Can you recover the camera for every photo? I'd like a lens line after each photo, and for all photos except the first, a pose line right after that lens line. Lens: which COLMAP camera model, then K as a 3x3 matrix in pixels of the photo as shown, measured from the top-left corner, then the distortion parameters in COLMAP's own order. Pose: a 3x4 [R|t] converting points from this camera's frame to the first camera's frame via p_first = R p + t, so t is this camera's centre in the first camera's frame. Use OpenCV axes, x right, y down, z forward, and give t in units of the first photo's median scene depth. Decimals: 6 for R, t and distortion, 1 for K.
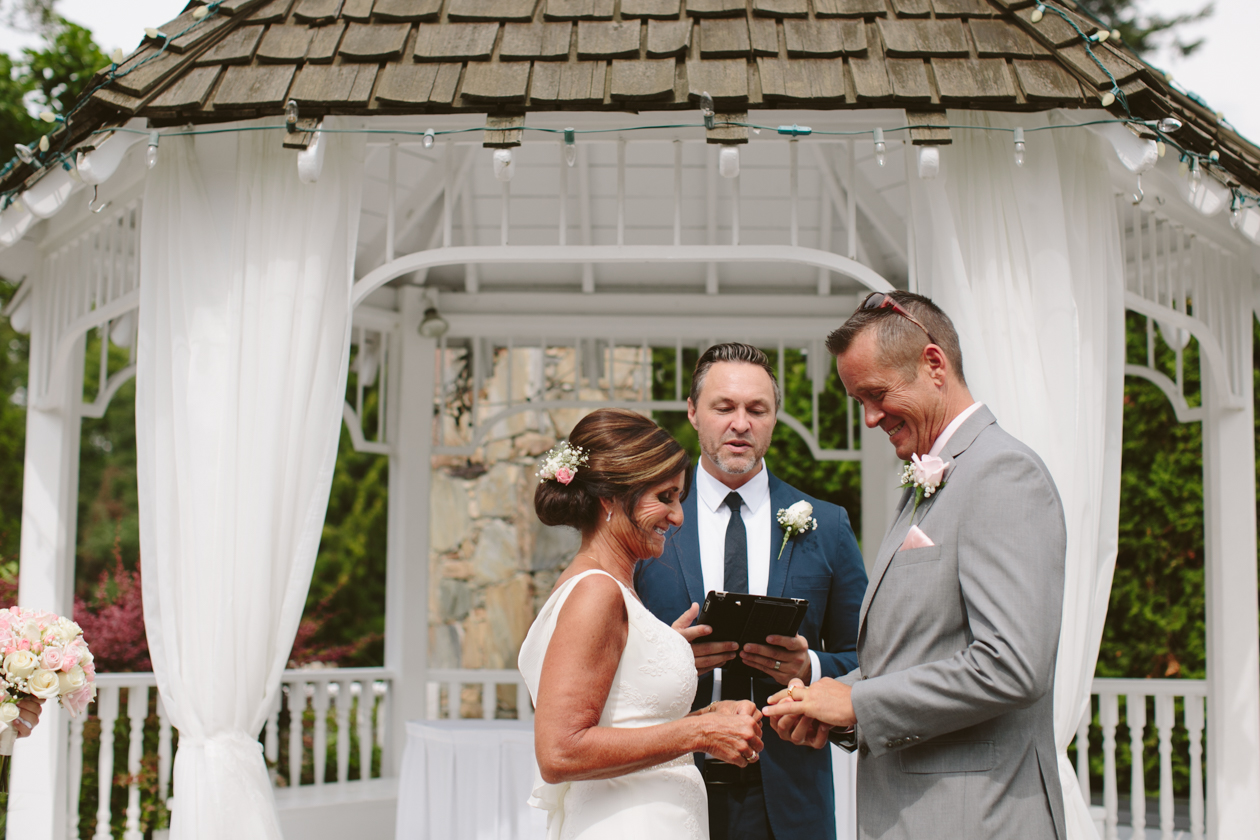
lens RADIAL K [[2032.5, 0, 632.9], [0, 2032.5, 414.1], [0, 0, 1]] dist [-0.092160, 0.000000]
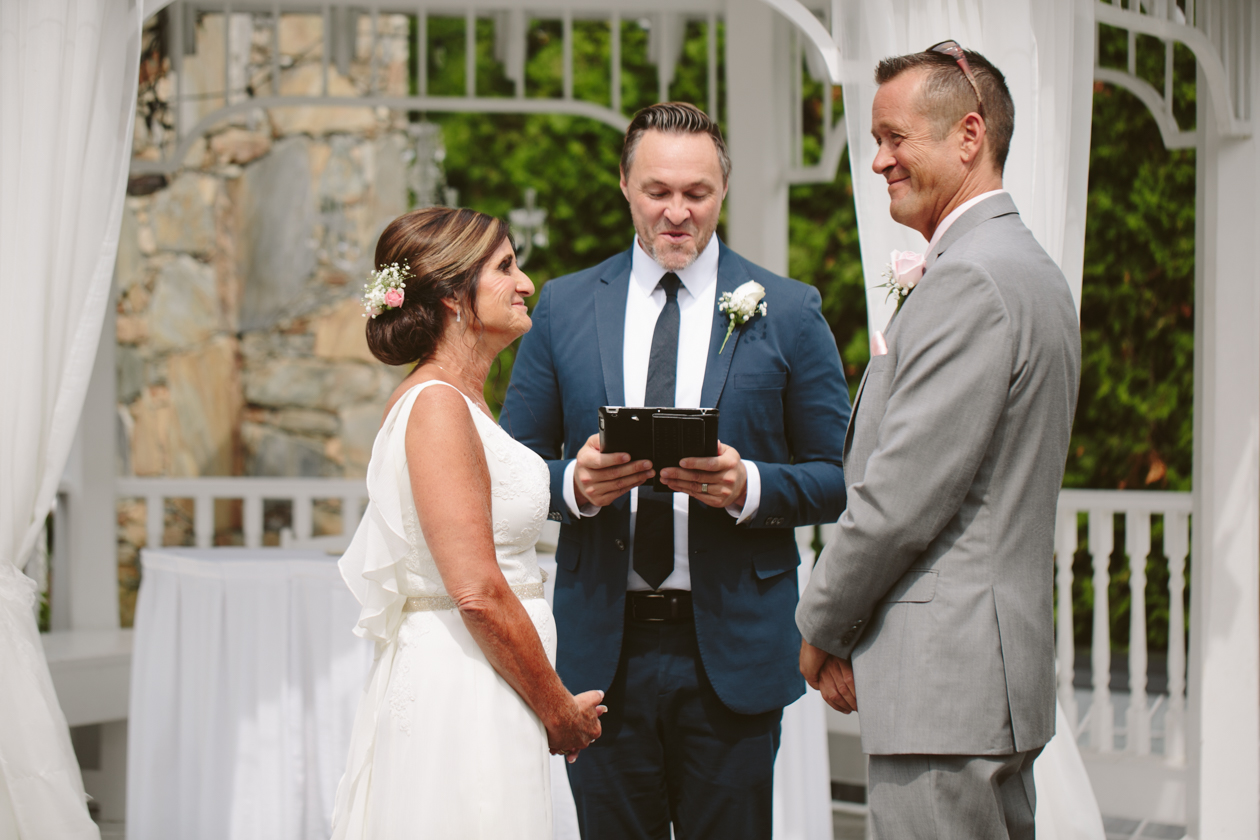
lens RADIAL K [[3609.0, 0, 628.6], [0, 3609.0, 421.9], [0, 0, 1]] dist [0.070763, 0.000000]
pose [[0.994029, -0.002522, 0.109090, -0.051661], [-0.009956, 0.993467, 0.113688, -0.032469], [-0.108664, -0.114095, 0.987509, -0.219117]]
